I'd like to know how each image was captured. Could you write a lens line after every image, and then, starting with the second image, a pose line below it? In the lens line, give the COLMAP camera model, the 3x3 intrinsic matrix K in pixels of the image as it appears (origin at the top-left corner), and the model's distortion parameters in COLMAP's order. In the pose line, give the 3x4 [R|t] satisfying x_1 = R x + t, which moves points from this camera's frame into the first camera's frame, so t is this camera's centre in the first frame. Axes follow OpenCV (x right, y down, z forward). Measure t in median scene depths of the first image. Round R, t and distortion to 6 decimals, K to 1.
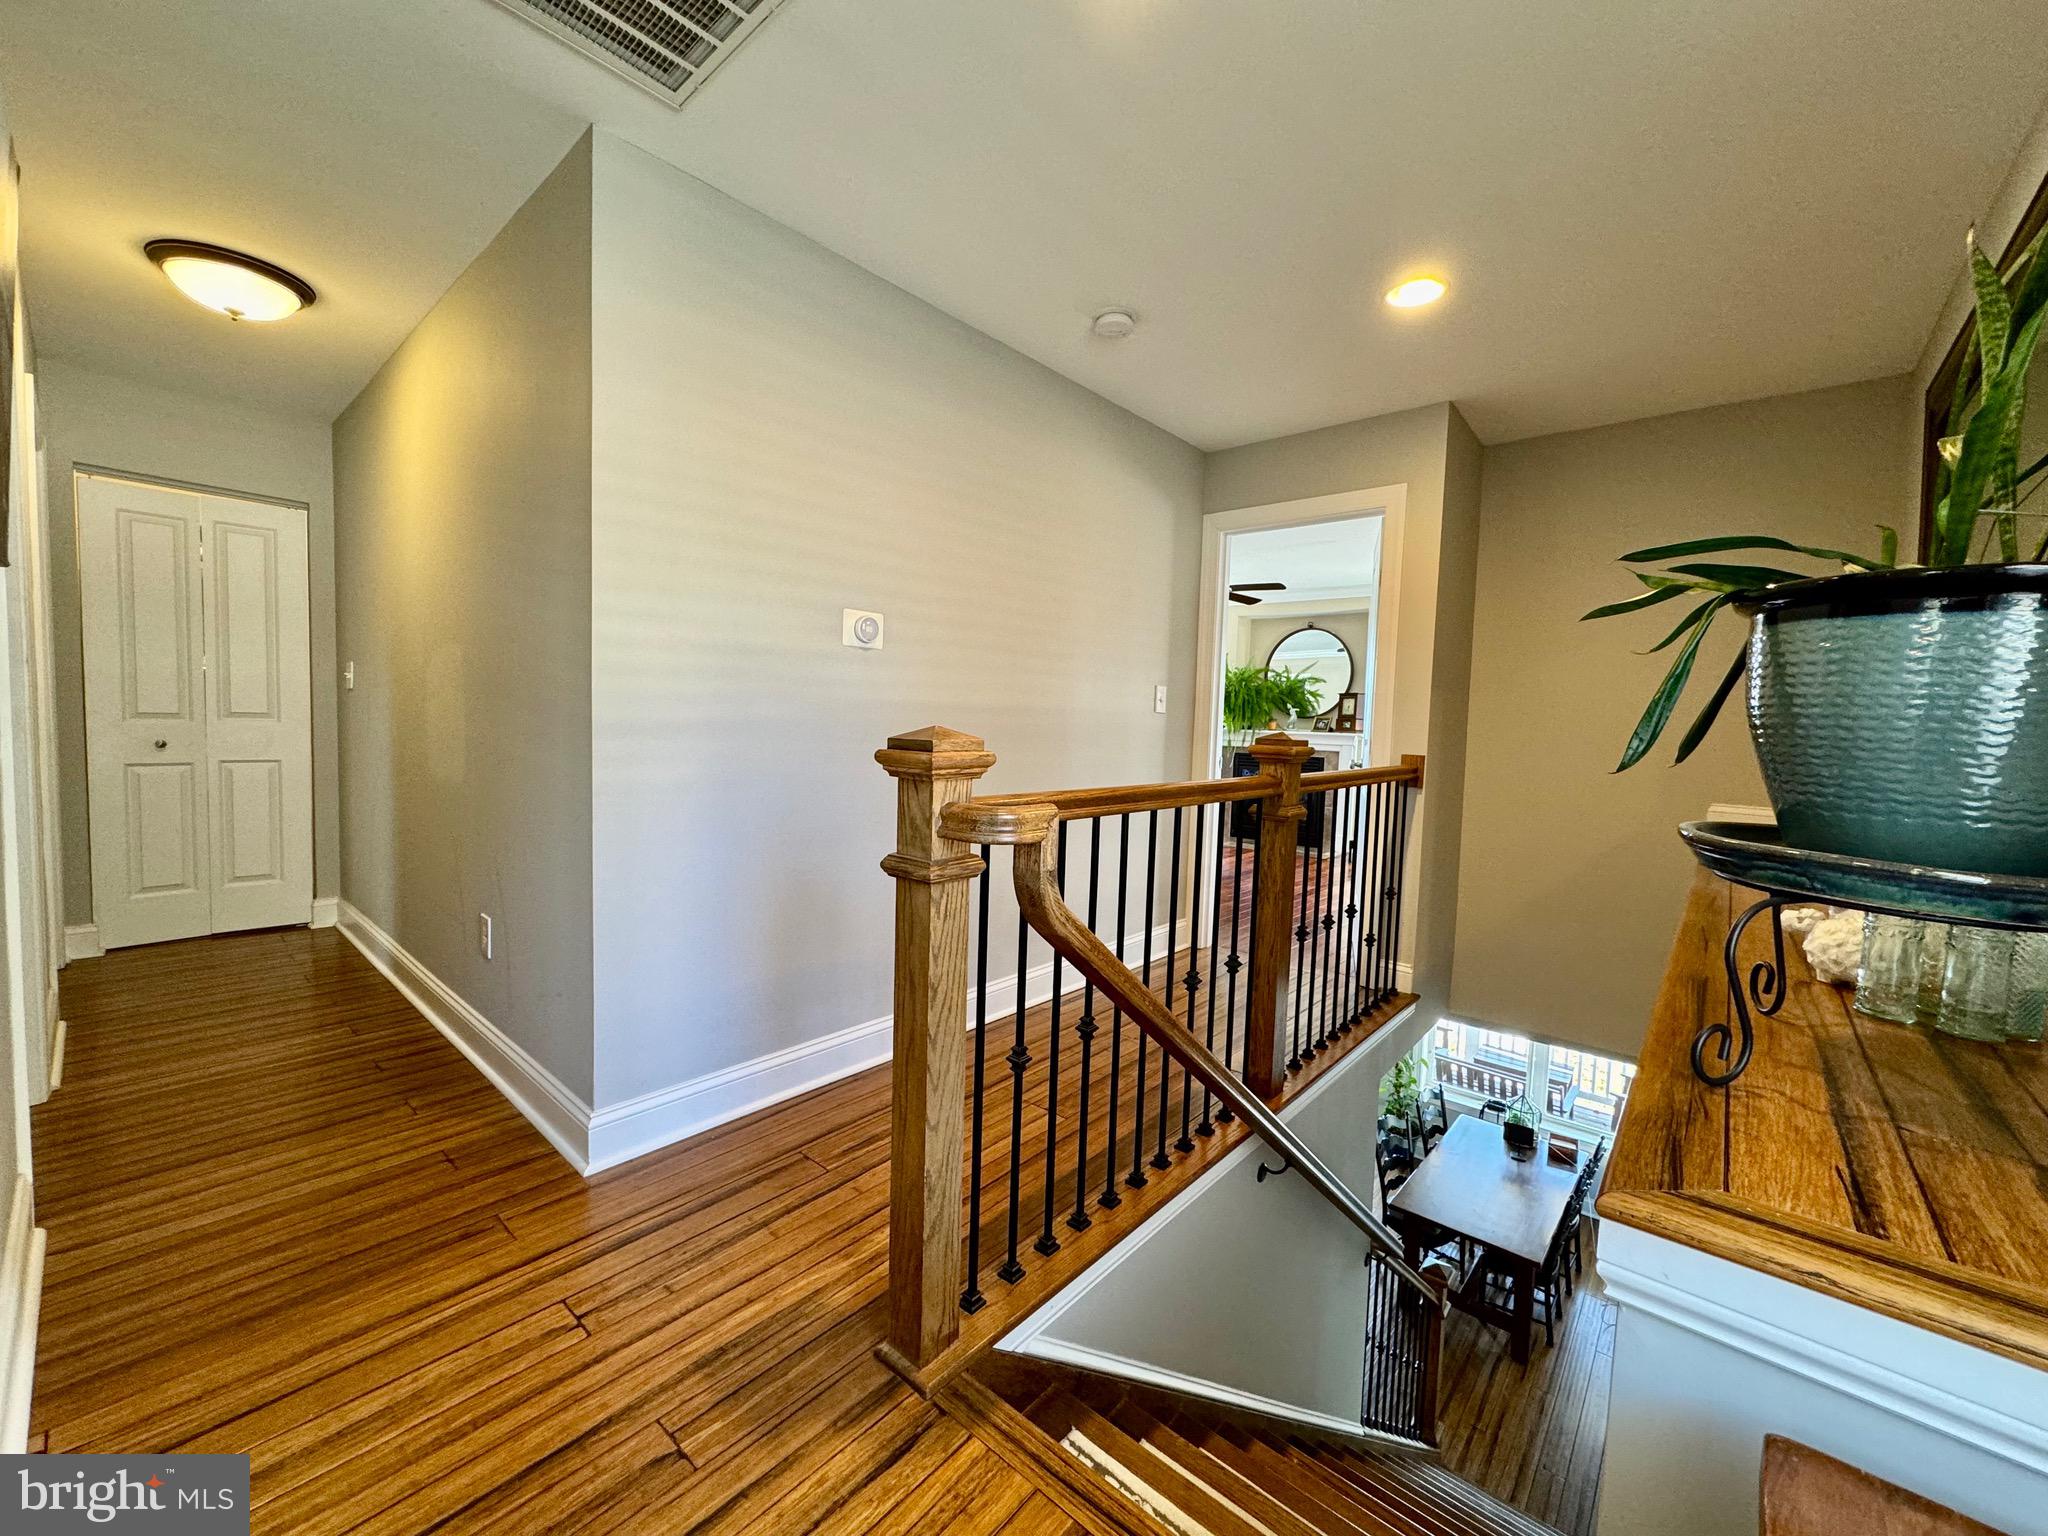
lens RADIAL K [[813.2, 0, 1032.6], [0, 813.2, 765.8], [0, 0, 1]] dist [-0.002903, -0.000485]
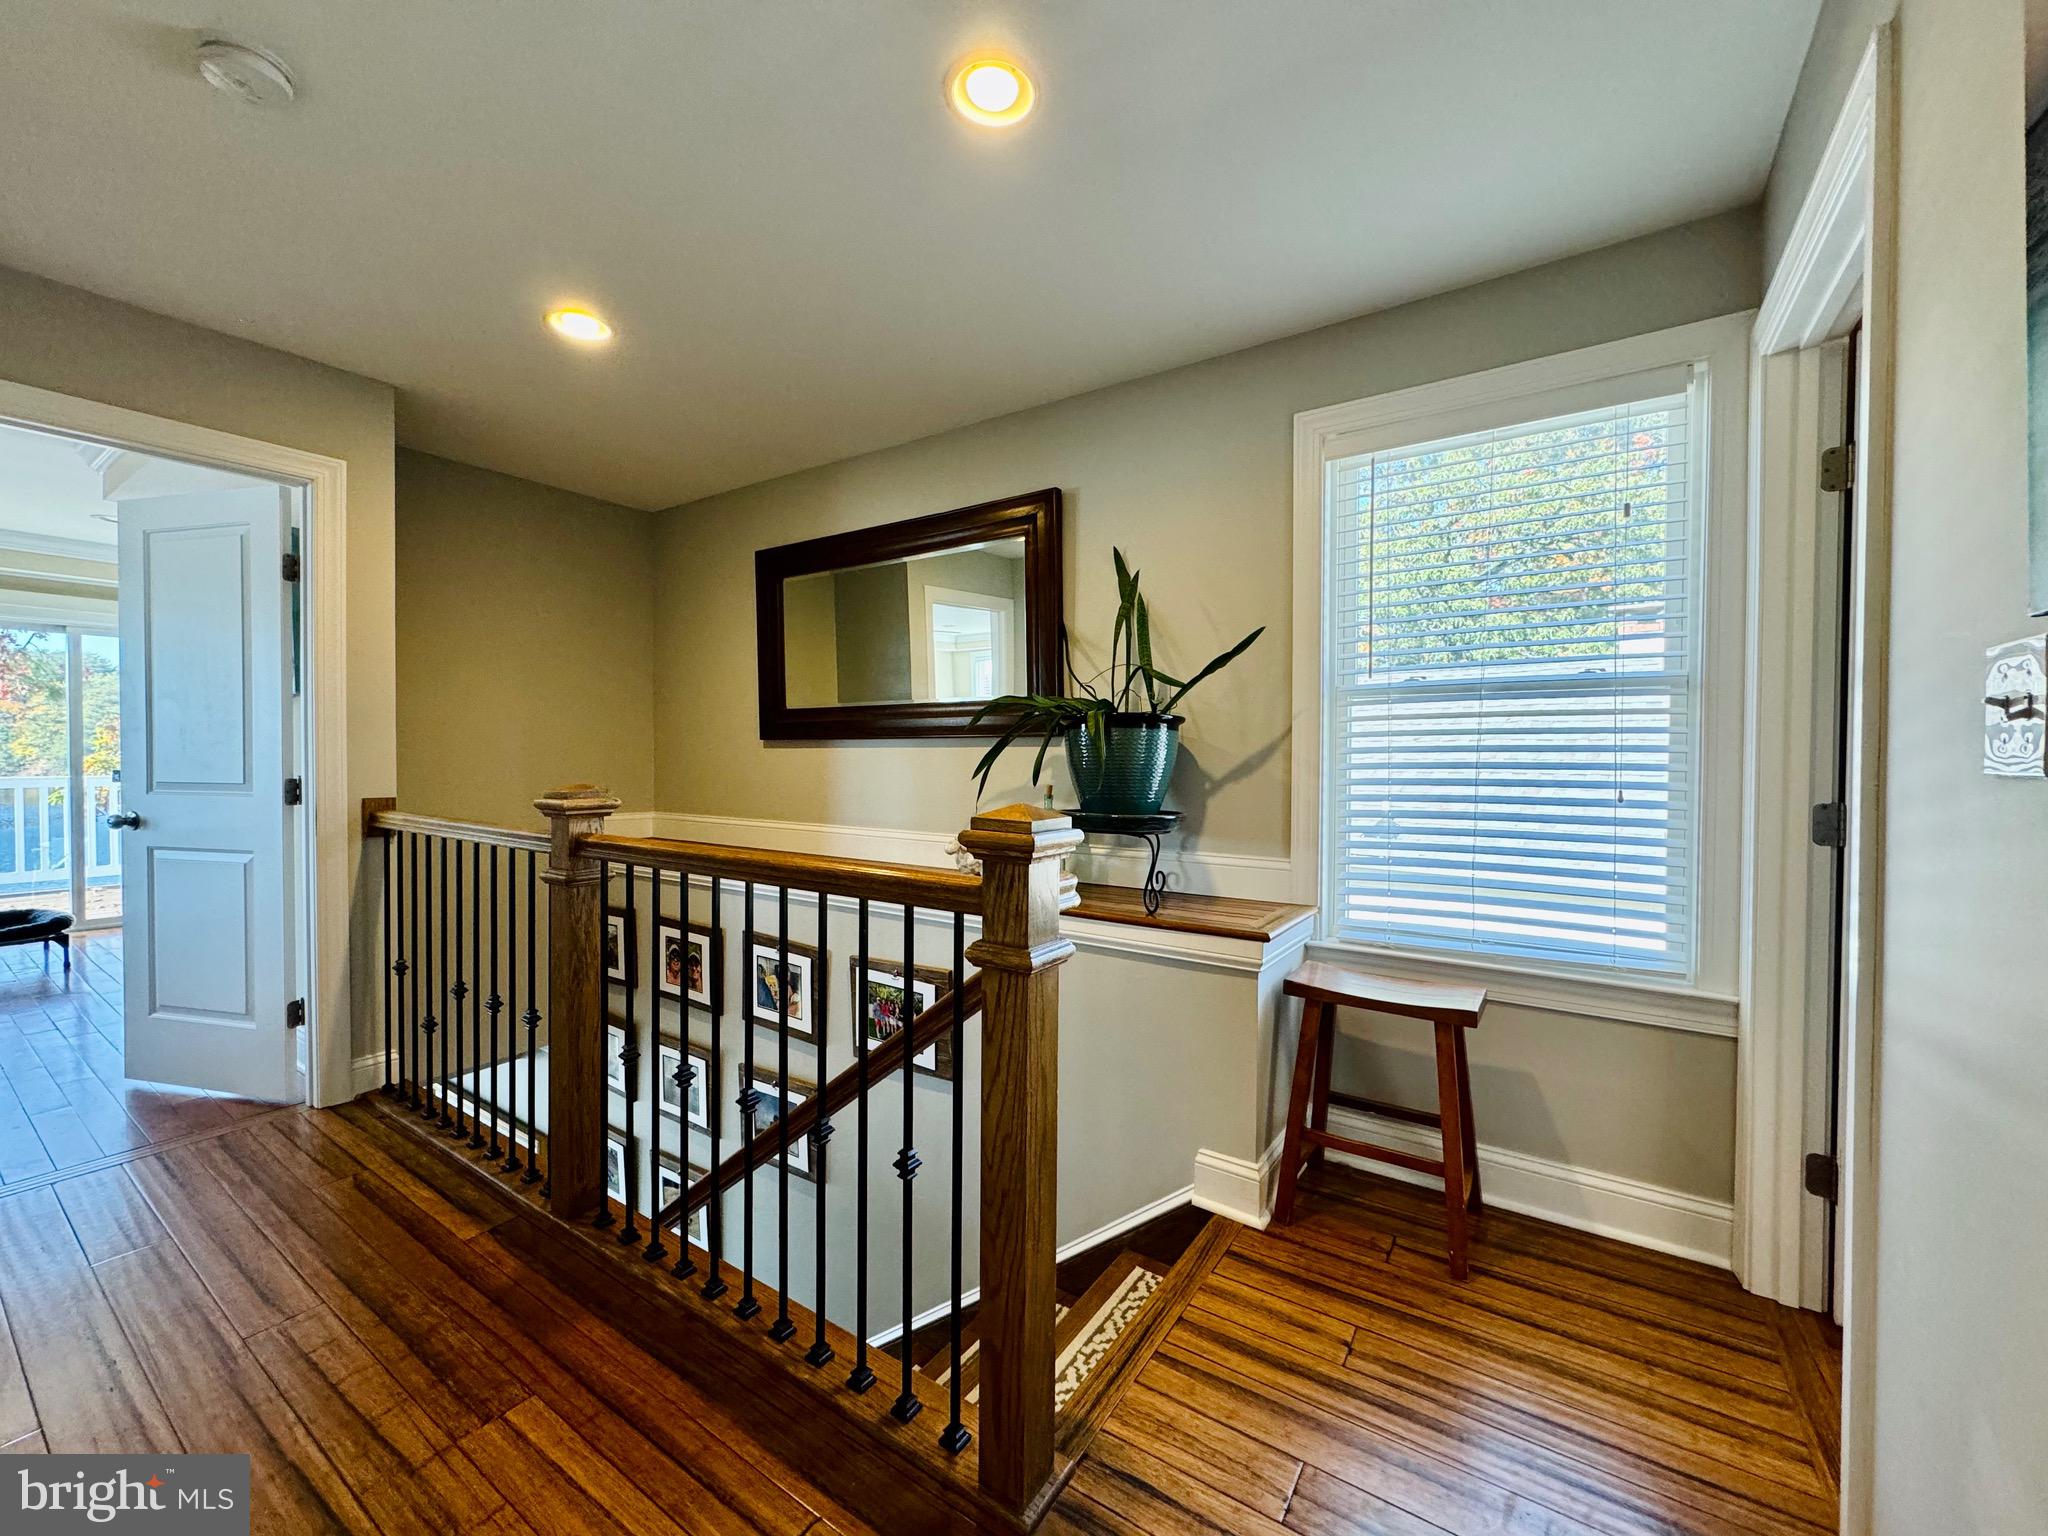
lens RADIAL K [[813.2, 0, 1032.6], [0, 813.2, 765.8], [0, 0, 1]] dist [-0.002903, -0.000485]
pose [[-0.131632, -0.036046, 0.990643, -1.170297], [0.049183, 0.997870, 0.042844, -0.138819], [-0.990078, 0.054363, -0.129579, 1.230531]]
